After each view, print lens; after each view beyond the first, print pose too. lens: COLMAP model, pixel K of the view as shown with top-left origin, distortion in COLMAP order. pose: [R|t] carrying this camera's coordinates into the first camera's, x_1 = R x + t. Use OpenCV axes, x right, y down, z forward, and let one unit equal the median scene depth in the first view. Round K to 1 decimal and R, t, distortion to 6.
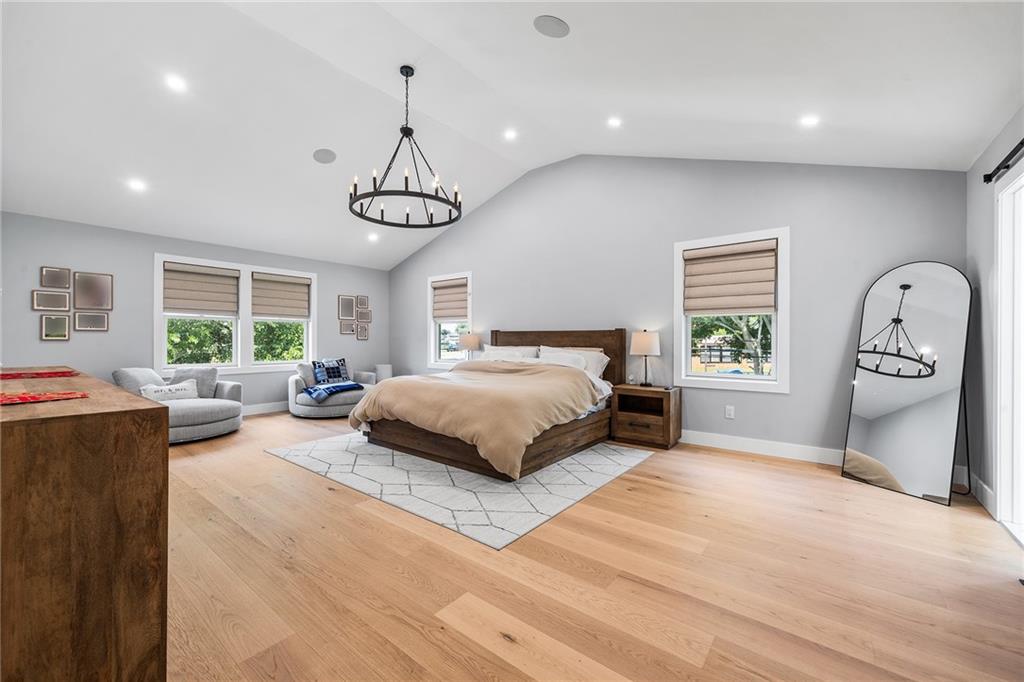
lens RADIAL K [[410.9, 0, 512.5], [0, 410.9, 344.0], [0, 0, 1]] dist [-0.000204, -0.001170]
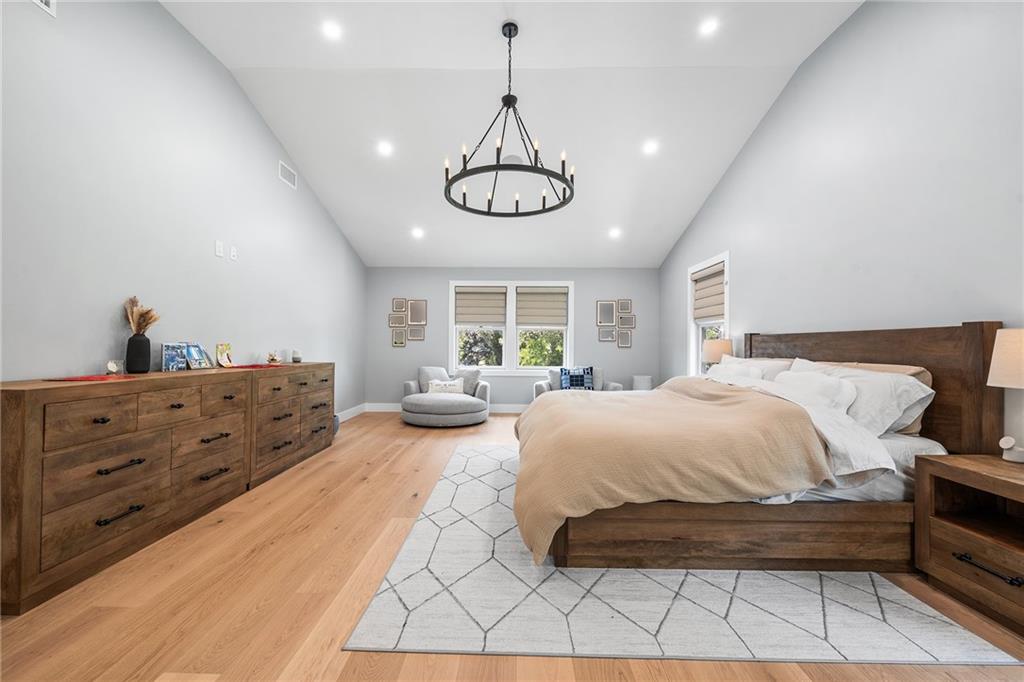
lens RADIAL K [[410.9, 0, 509.0], [0, 410.9, 346.1], [0, 0, 1]] dist [-0.000204, -0.001170]
pose [[0.603361, 0.002119, -0.797466, 0.304533], [-0.015256, 0.999844, -0.008886, -0.001860], [0.797322, 0.017528, 0.603299, 0.357378]]
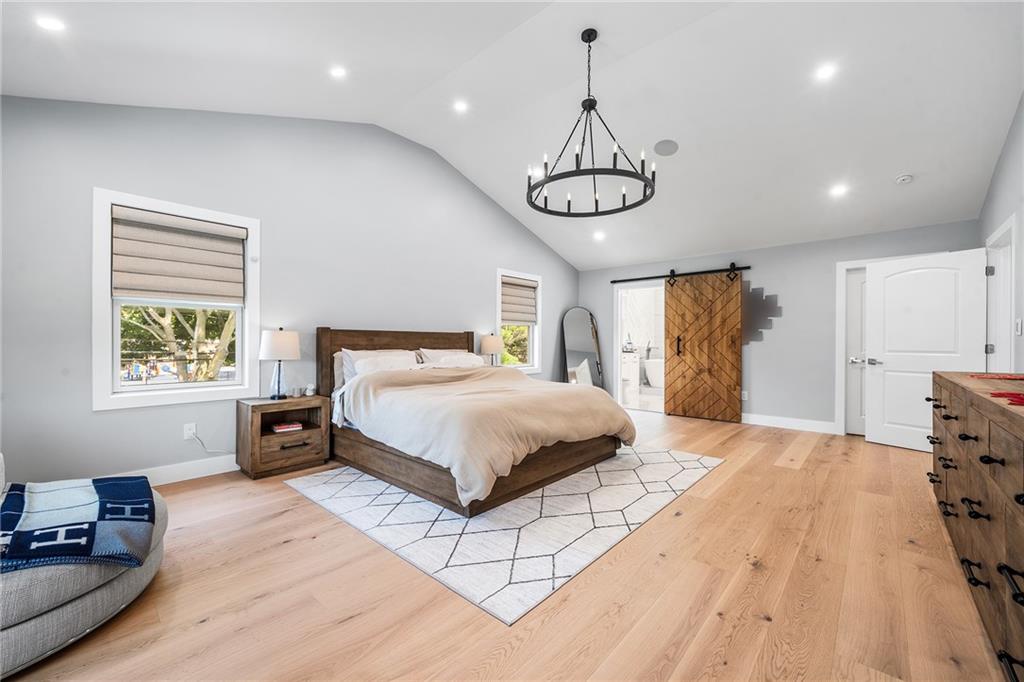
lens RADIAL K [[410.9, 0, 515.4], [0, 410.9, 335.1], [0, 0, 1]] dist [-0.000204, -0.001170]
pose [[0.057024, 0.019917, 0.998174, -0.824948], [0.013803, 0.999690, -0.020736, -0.004163], [-0.998277, 0.014960, 0.056731, 0.799669]]
